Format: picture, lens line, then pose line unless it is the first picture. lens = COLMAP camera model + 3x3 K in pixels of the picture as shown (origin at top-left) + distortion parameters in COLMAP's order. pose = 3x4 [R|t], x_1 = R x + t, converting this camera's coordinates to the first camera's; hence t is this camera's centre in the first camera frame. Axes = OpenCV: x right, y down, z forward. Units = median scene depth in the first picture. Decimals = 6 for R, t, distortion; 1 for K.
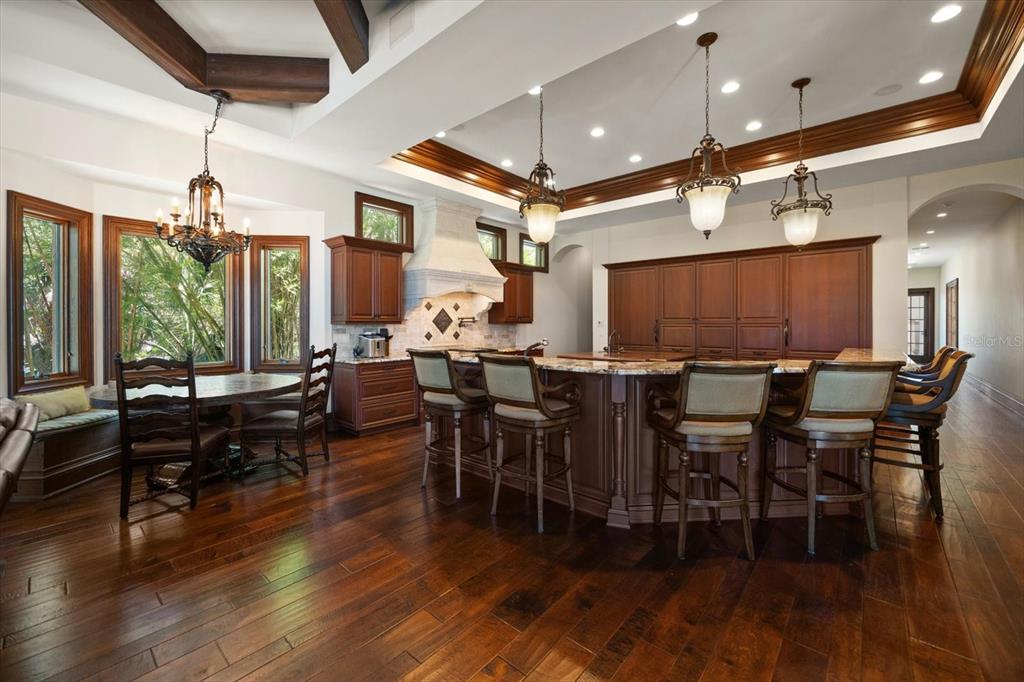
lens RADIAL K [[409.0, 0, 514.7], [0, 409.0, 323.2], [0, 0, 1]] dist [-0.000379, -0.000061]
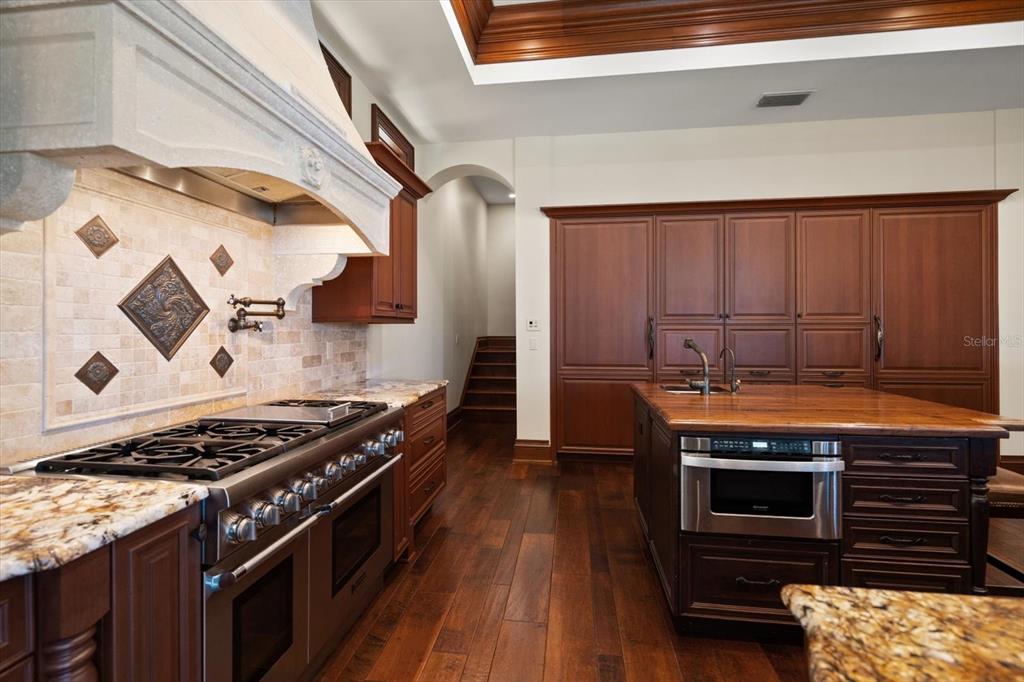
lens RADIAL K [[465.7, 0, 510.8], [0, 465.7, 326.4], [0, 0, 1]] dist [0.001799, 0.000260]
pose [[0.834707, 0.002942, 0.550686, -0.155087], [0.001597, 0.999969, -0.007763, 0.008684], [-0.550692, 0.007360, 0.834676, 0.635834]]
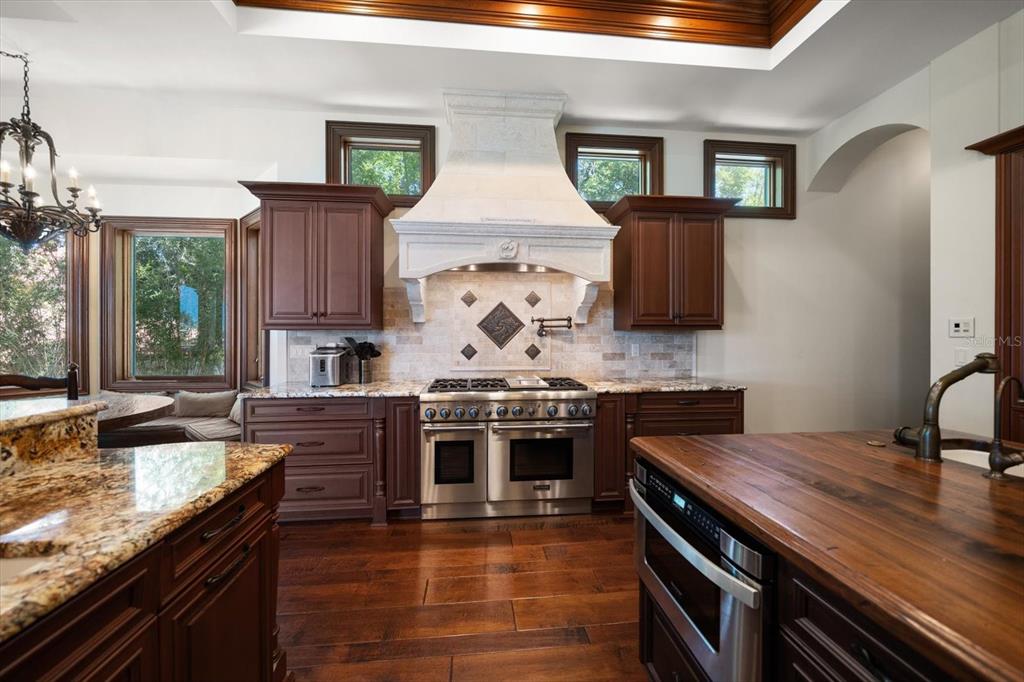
lens RADIAL K [[382.1, 0, 511.4], [0, 382.1, 334.7], [0, 0, 1]] dist [-0.001939, -0.000148]
pose [[0.728602, 0.000653, -0.684937, 0.183773], [-0.001652, 0.999998, -0.000804, 0.007932], [0.684935, 0.001717, 0.728602, 0.622624]]
